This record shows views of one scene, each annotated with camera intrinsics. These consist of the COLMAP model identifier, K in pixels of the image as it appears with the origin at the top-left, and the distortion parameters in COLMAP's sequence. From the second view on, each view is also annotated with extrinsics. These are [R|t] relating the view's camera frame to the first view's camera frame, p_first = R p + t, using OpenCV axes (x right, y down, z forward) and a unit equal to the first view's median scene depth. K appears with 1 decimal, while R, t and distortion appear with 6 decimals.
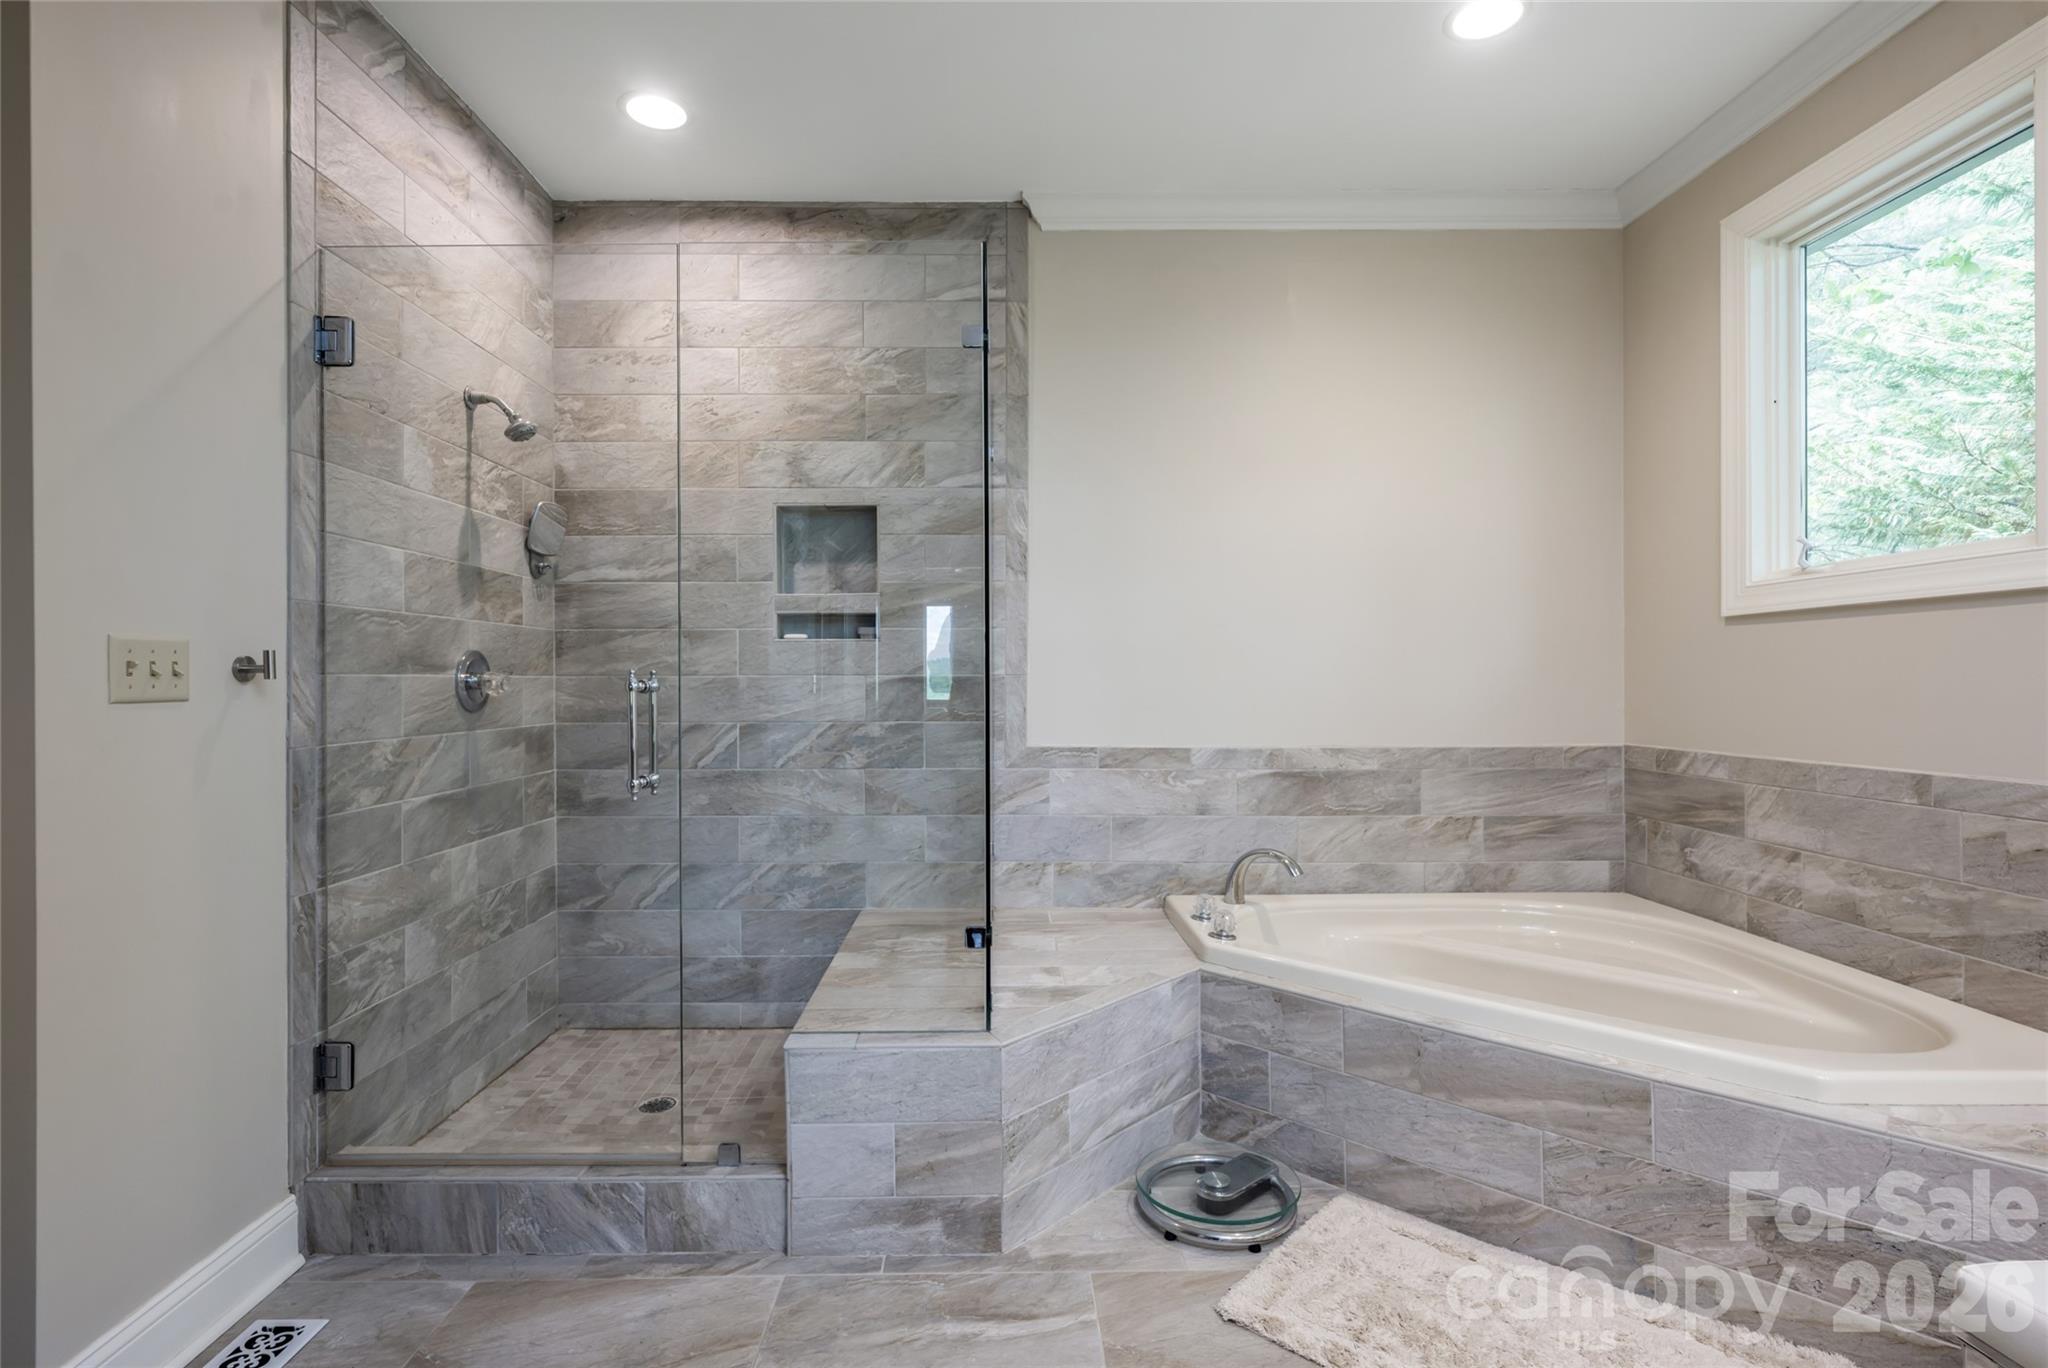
lens RADIAL K [[957.7, 0, 1004.4], [0, 957.7, 685.5], [0, 0, 1]] dist [0.001763, 0.000155]
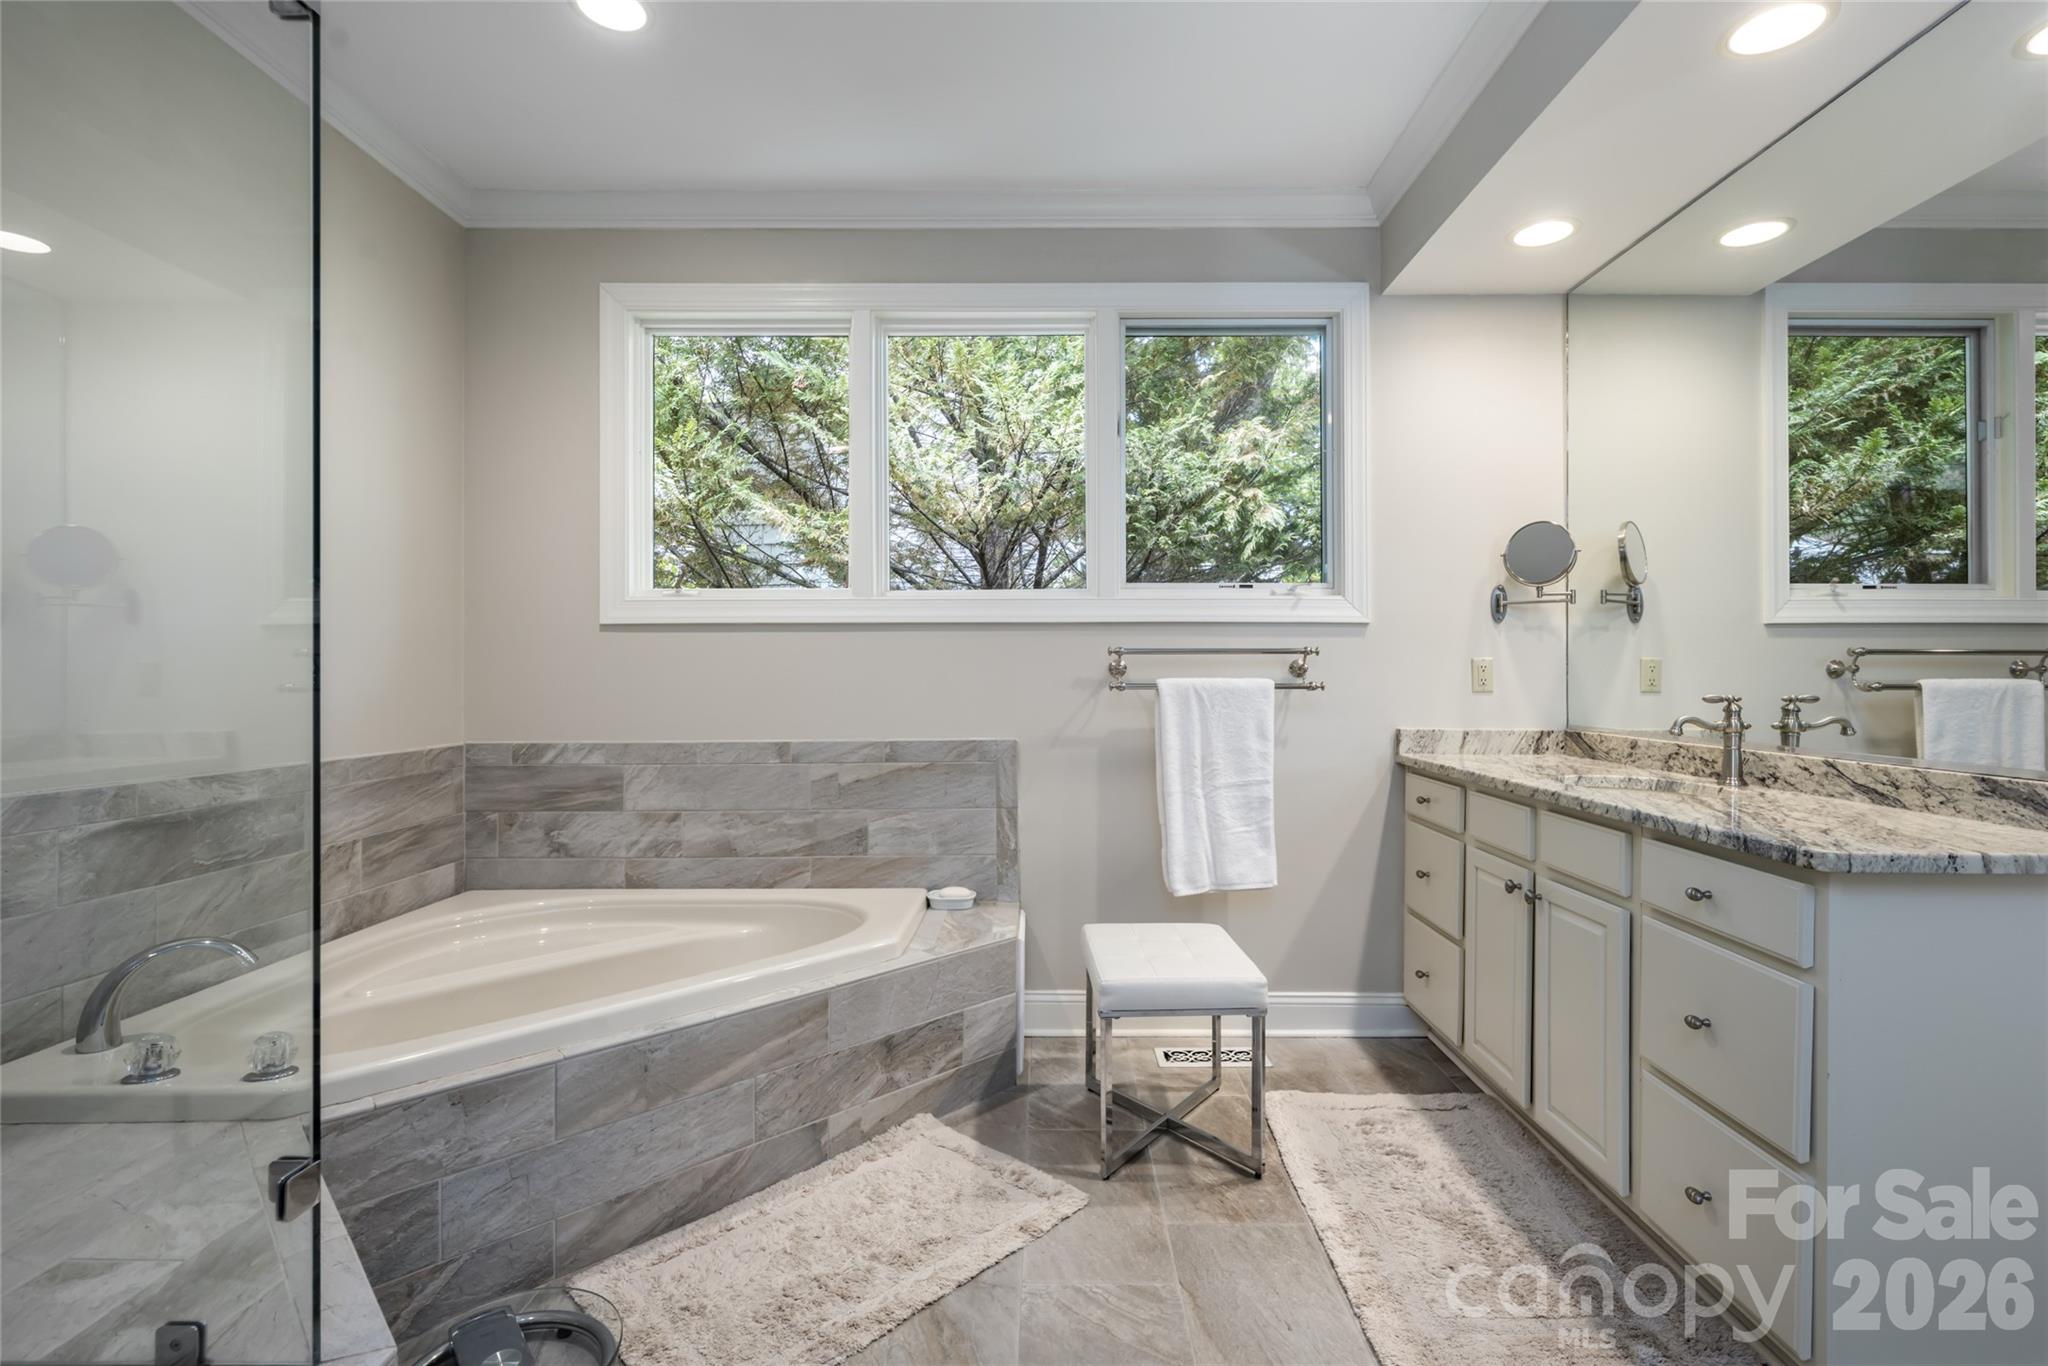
lens RADIAL K [[957.7, 0, 1011.7], [0, 957.7, 676.1], [0, 0, 1]] dist [0.001763, 0.000155]
pose [[0.030103, 0.005236, 0.999533, -0.382777], [0.006190, 0.999966, -0.005425, 0.000652], [-0.999528, 0.006350, 0.030070, 0.454081]]
